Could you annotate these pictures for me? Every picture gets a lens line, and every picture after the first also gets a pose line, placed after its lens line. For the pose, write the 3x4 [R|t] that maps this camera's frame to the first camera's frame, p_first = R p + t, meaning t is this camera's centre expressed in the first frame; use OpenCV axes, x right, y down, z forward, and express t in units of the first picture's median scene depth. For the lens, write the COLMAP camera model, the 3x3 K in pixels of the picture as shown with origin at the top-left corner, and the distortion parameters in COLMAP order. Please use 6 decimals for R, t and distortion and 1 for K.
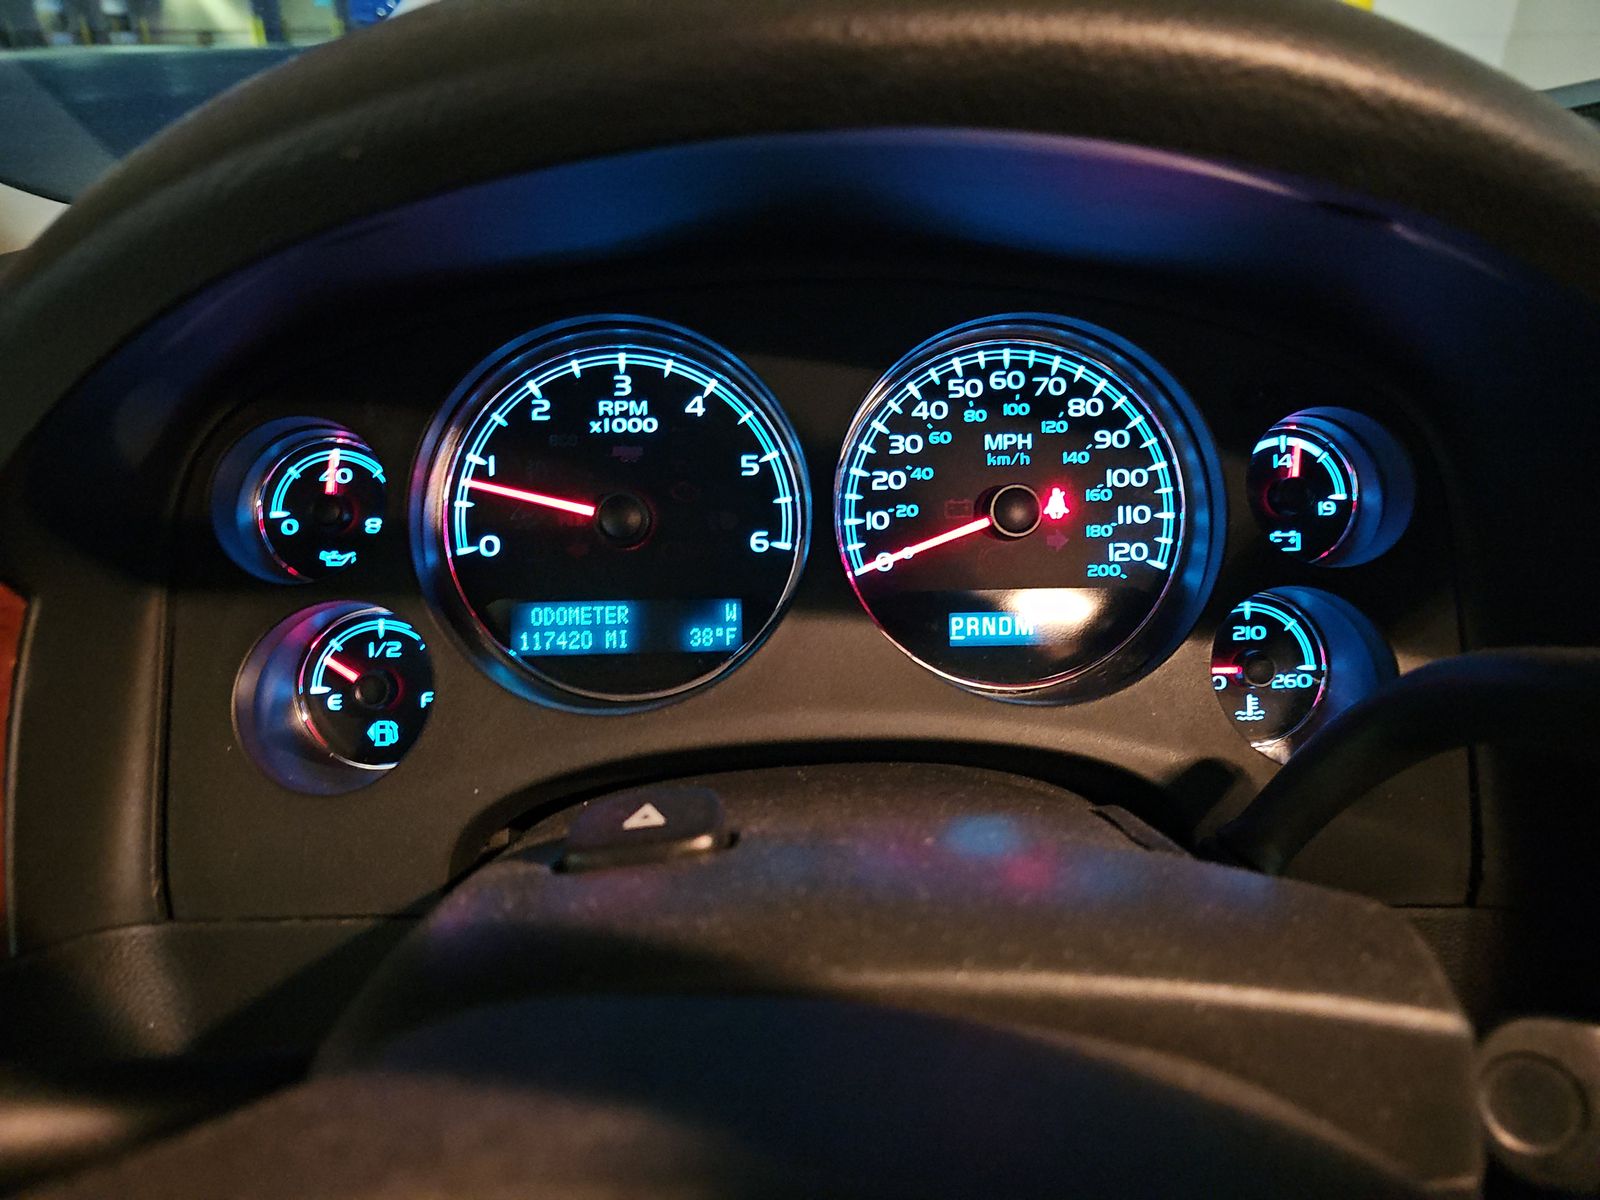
lens RADIAL K [[1068.4, 0, 802.6], [0, 1068.4, 594.1], [0, 0, 1]] dist [0.027237, -0.026310]
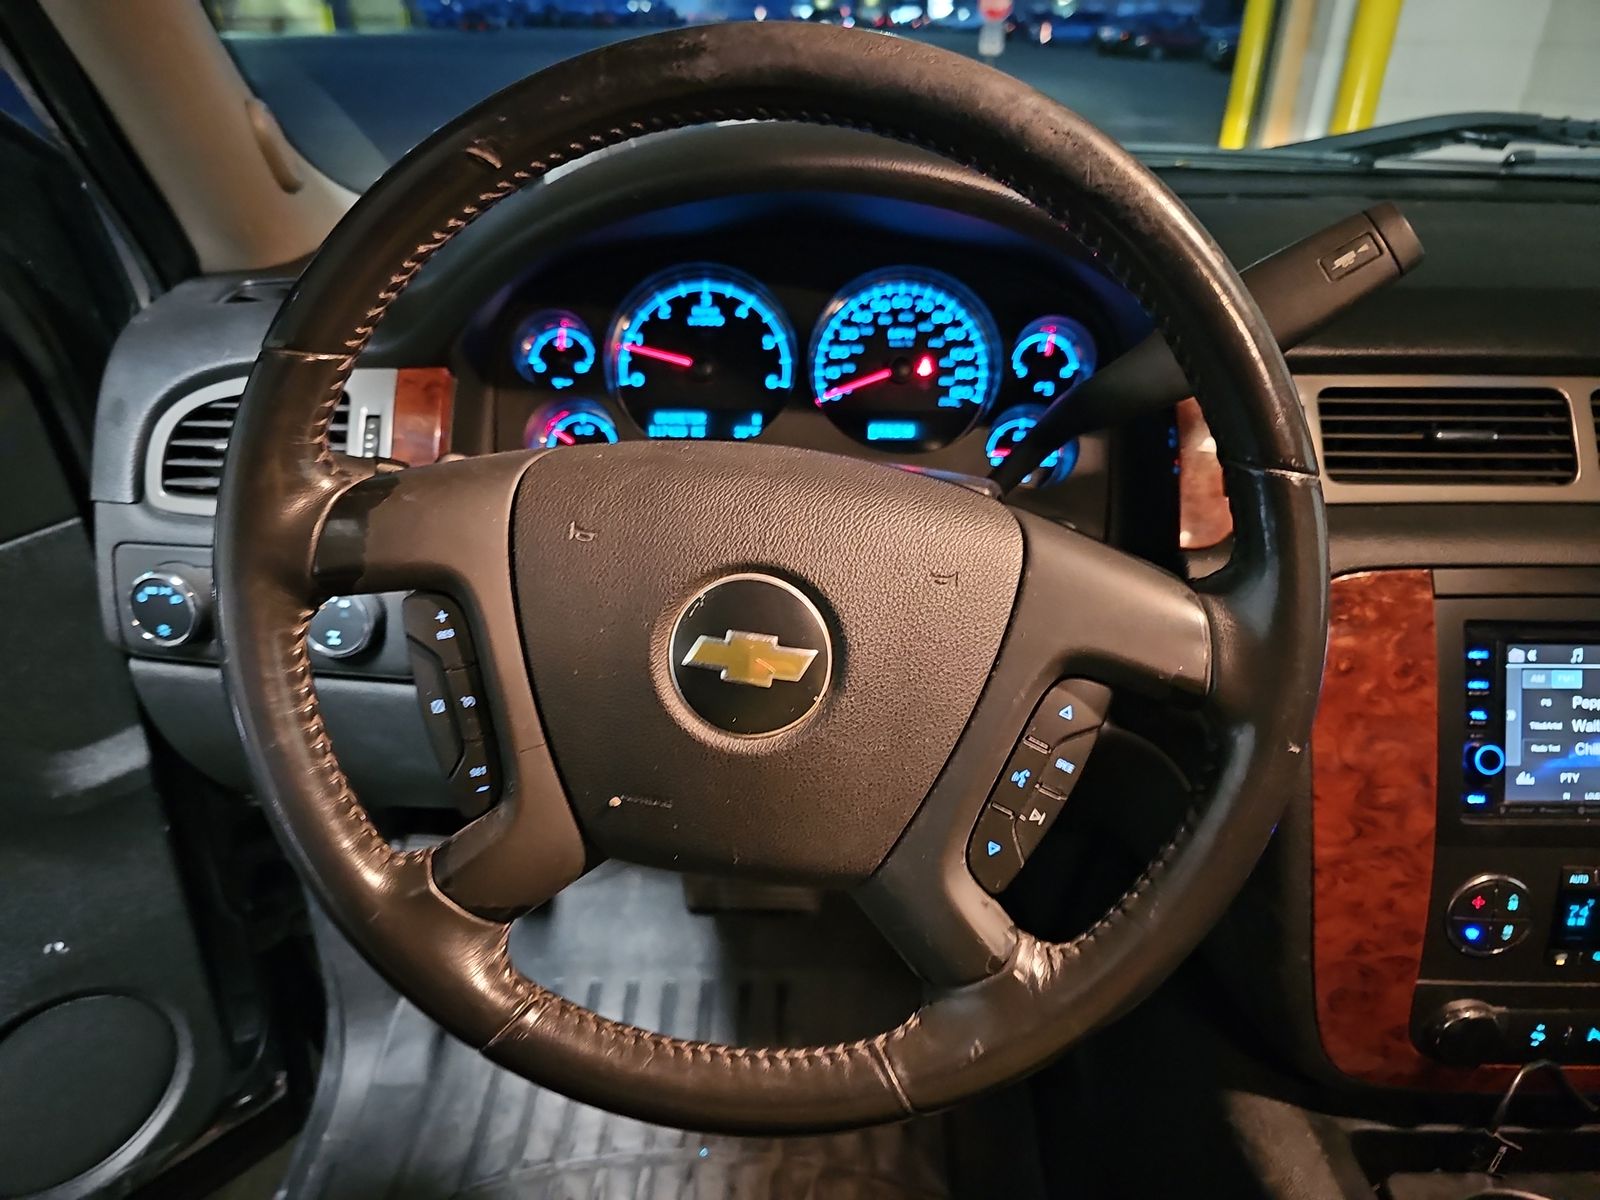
lens RADIAL K [[1068.4, 0, 798.6], [0, 1068.4, 599.3], [0, 0, 1]] dist [0.027237, -0.026310]
pose [[0.998643, 0.032377, -0.040785, 0.100417], [-0.031952, 0.999429, 0.011029, 0.325570], [0.041119, -0.009711, 0.999107, -0.963058]]
